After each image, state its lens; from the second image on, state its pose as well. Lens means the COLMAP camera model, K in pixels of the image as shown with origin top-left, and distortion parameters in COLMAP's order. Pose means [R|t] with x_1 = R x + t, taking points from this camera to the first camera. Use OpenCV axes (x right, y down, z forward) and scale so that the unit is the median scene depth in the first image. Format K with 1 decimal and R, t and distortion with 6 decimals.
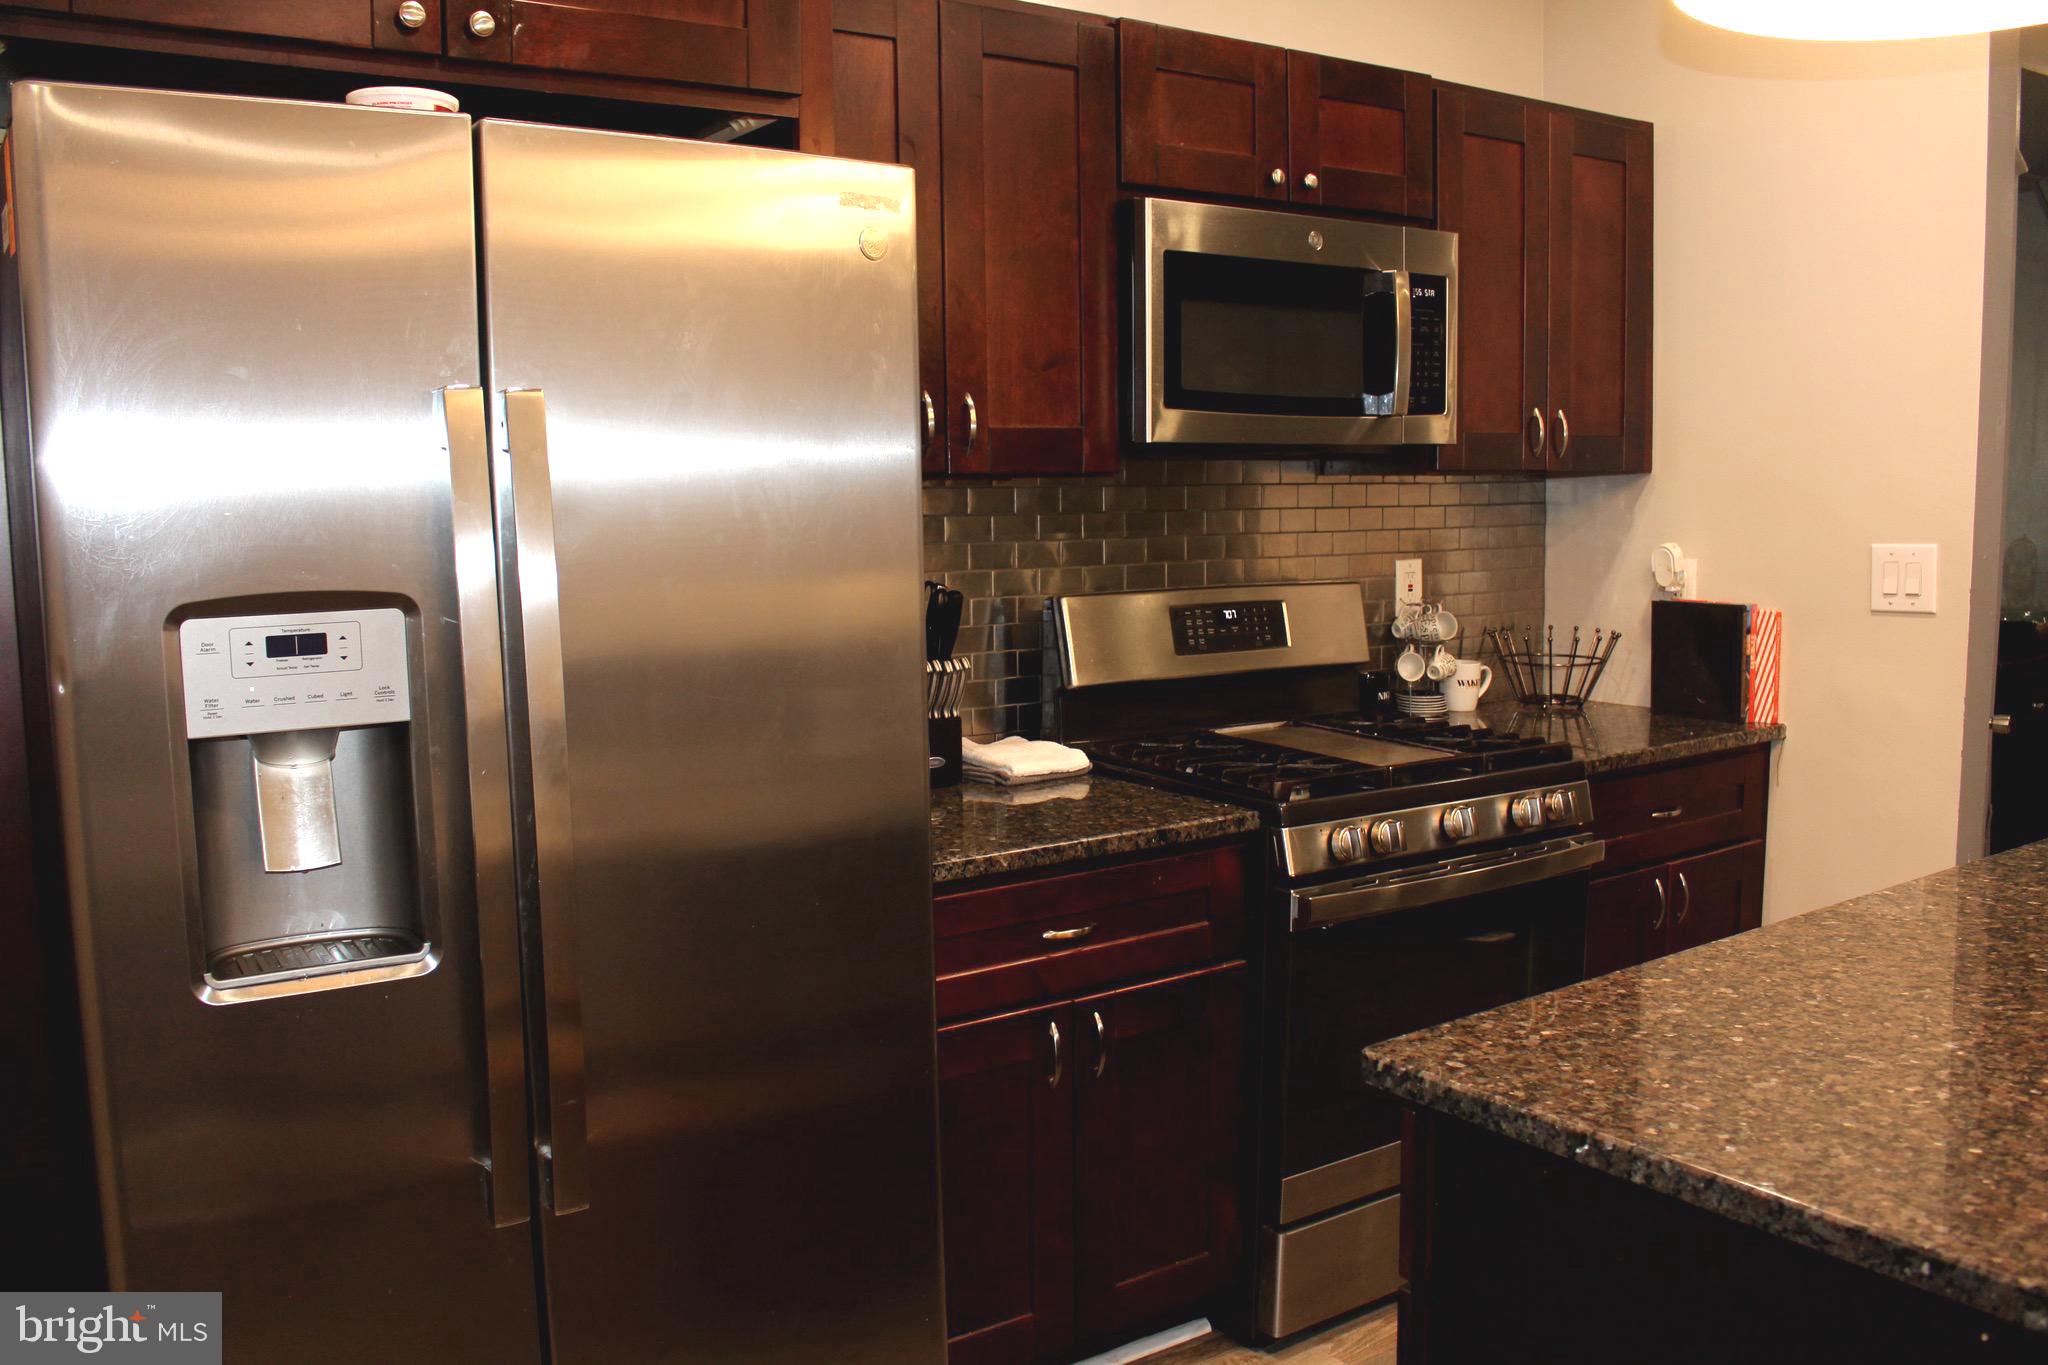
lens RADIAL K [[1699.6, 0, 1015.8], [0, 1699.6, 684.5], [0, 0, 1]] dist [-0.151979, 0.126963]
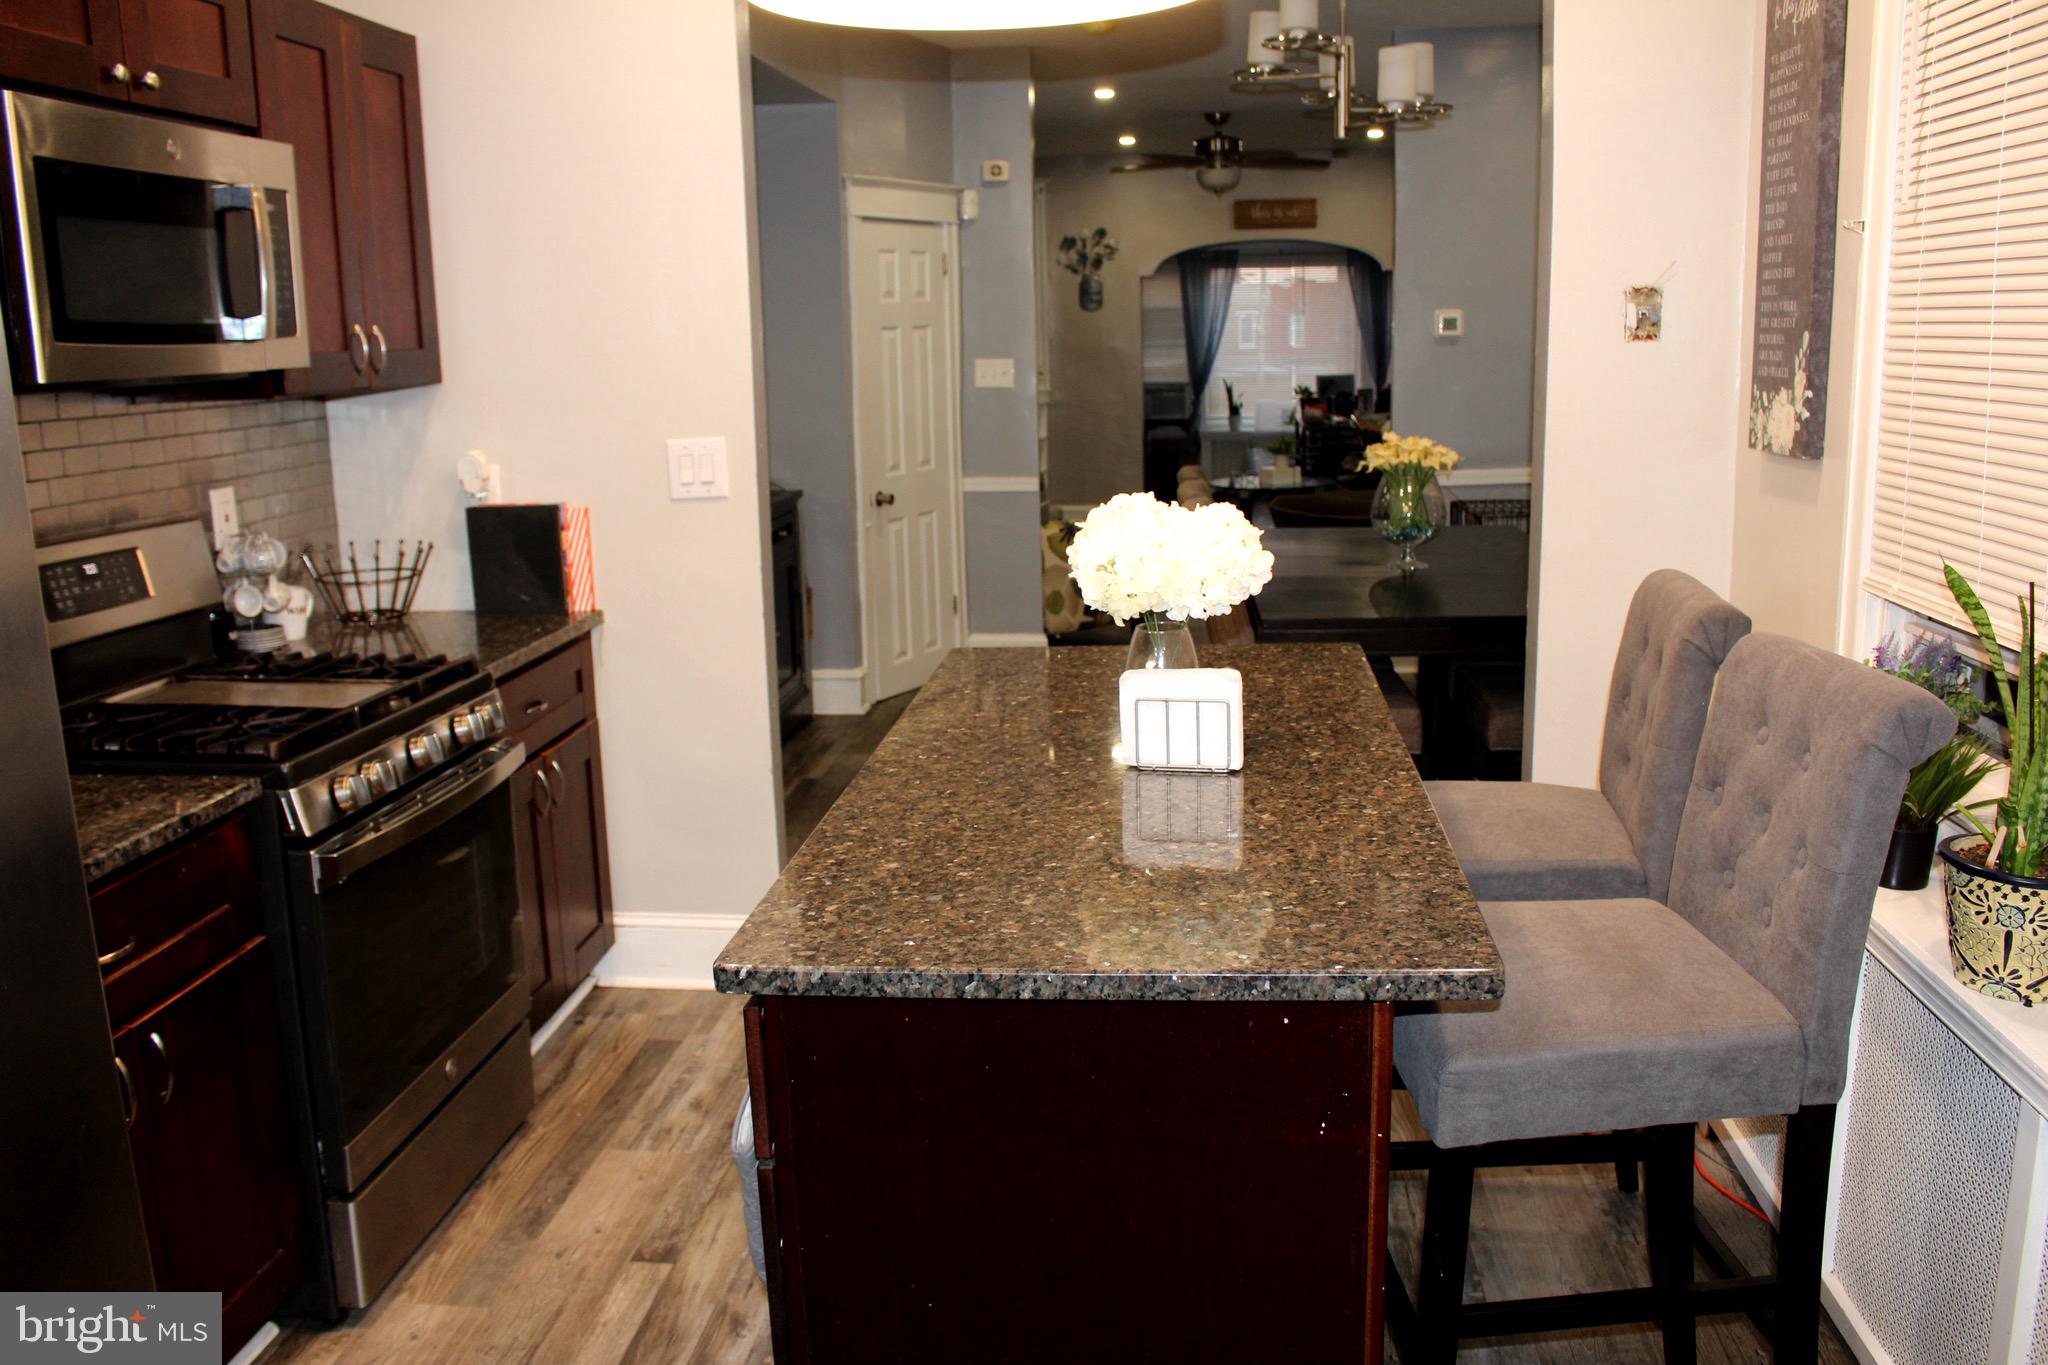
lens RADIAL K [[1699.6, 0, 1015.8], [0, 1699.6, 684.5], [0, 0, 1]] dist [-0.151979, 0.126963]
pose [[0.644564, -0.158538, 0.747933, -0.222235], [0.105773, 0.987348, 0.118132, -0.033116], [-0.757198, 0.002967, 0.653178, 0.073971]]
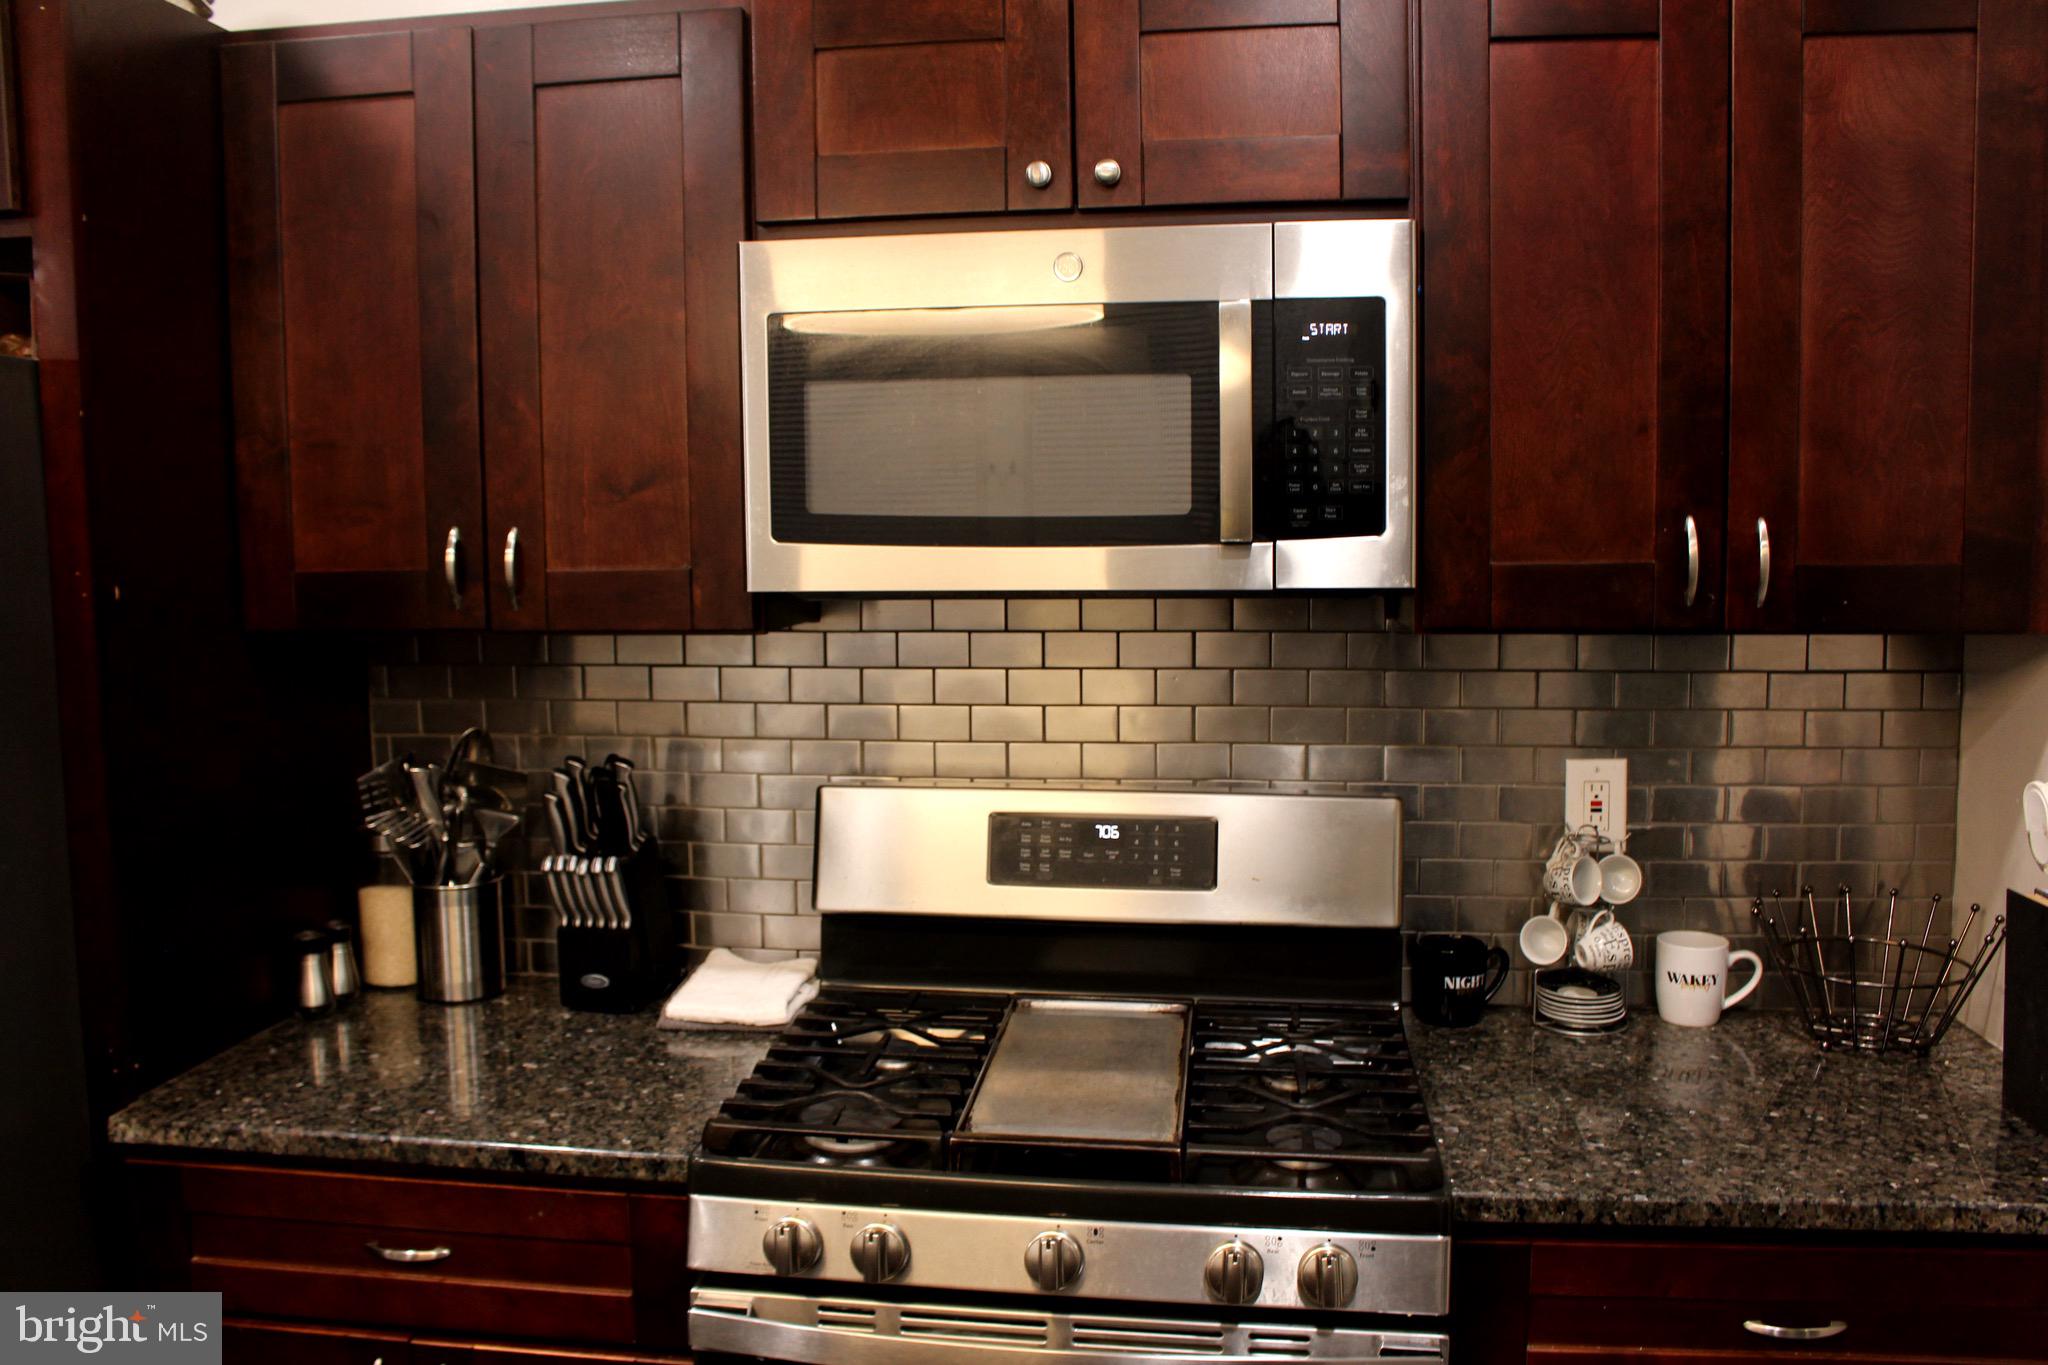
lens RADIAL K [[1699.6, 0, 1015.8], [0, 1699.6, 684.5], [0, 0, 1]] dist [-0.151979, 0.126963]
pose [[0.737887, 0.072542, -0.671015, 0.566391], [-0.078877, 0.996663, 0.021009, -0.114959], [0.670300, 0.037425, 0.741146, 0.498459]]
